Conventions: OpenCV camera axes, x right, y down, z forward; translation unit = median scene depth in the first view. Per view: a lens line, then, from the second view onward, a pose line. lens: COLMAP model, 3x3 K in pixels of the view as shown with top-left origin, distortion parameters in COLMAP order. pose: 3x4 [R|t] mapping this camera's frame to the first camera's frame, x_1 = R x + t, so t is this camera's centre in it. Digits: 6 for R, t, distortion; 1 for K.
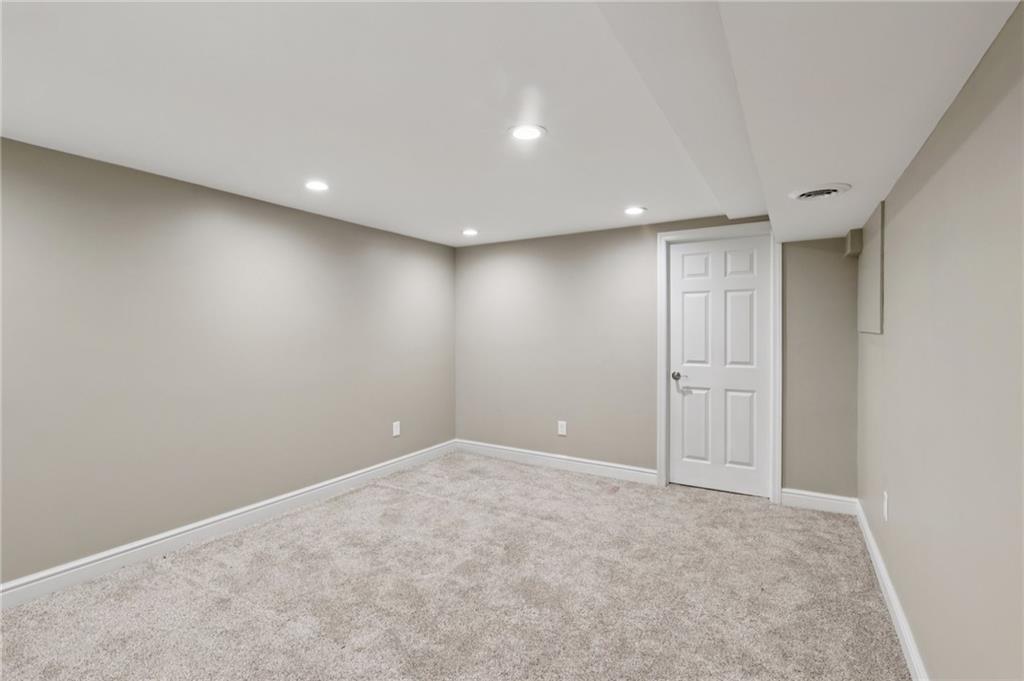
lens RADIAL K [[476.8, 0, 513.0], [0, 476.8, 334.4], [0, 0, 1]] dist [-0.000788, -0.000243]
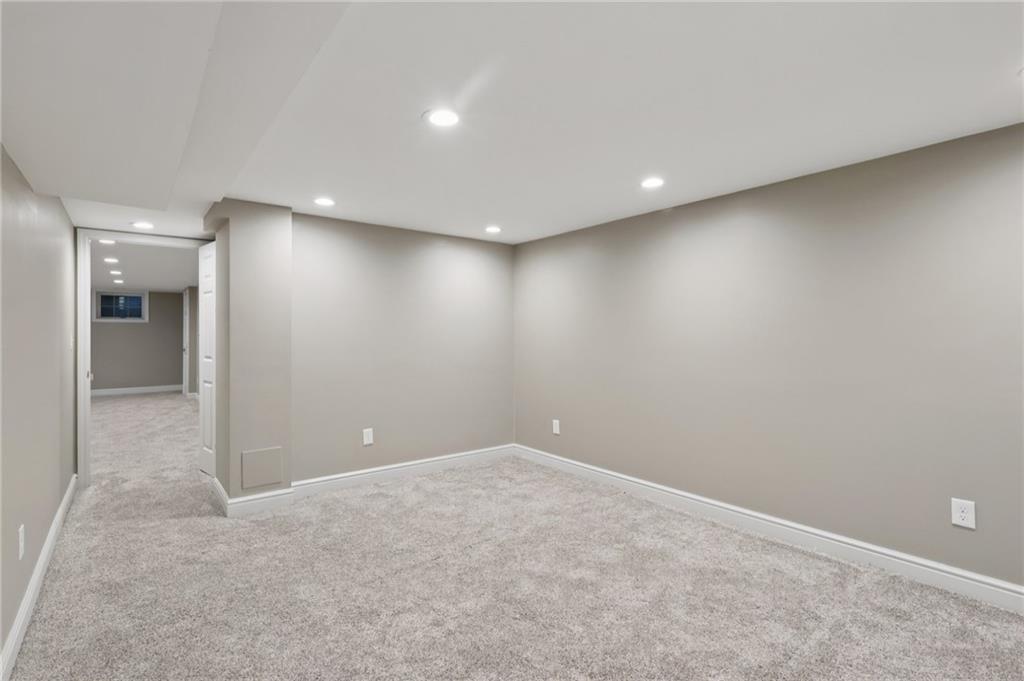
lens RADIAL K [[476.8, 0, 513.0], [0, 476.8, 334.4], [0, 0, 1]] dist [-0.000788, -0.000243]
pose [[-0.349207, 0.004702, -0.937034, 0.522217], [0.002938, 0.999988, 0.003923, -0.001140], [0.937041, -0.001383, -0.349217, 0.905064]]
